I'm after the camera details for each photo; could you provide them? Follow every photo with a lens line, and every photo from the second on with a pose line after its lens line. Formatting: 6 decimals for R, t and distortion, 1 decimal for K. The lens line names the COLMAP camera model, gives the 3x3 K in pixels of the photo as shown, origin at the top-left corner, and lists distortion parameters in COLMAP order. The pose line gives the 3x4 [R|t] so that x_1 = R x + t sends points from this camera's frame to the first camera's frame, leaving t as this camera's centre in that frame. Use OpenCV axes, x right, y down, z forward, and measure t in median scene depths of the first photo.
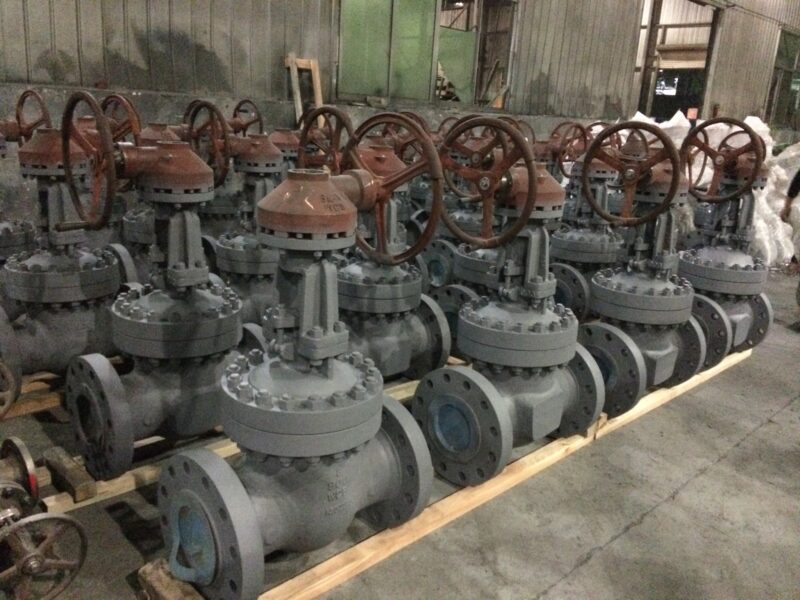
lens RADIAL K [[694.2, 0, 397.0], [0, 694.2, 295.2], [0, 0, 1]] dist [0.091923, -0.131121]
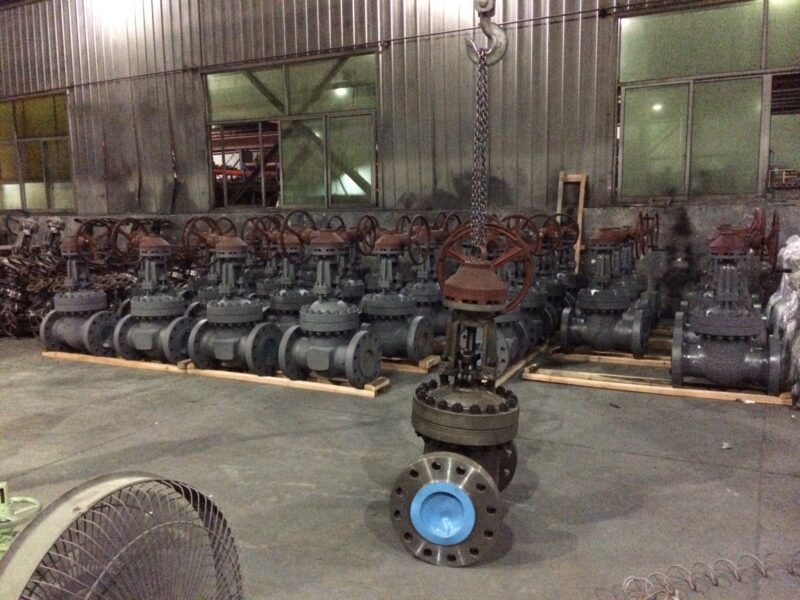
lens RADIAL K [[694.2, 0, 404.4], [0, 694.2, 306.3], [0, 0, 1]] dist [0.091923, -0.131121]
pose [[0.285620, 0.057529, -0.956615, 1.054392], [-0.220814, 0.975289, -0.007277, -0.036768], [0.932557, 0.213313, 0.291266, 0.441220]]
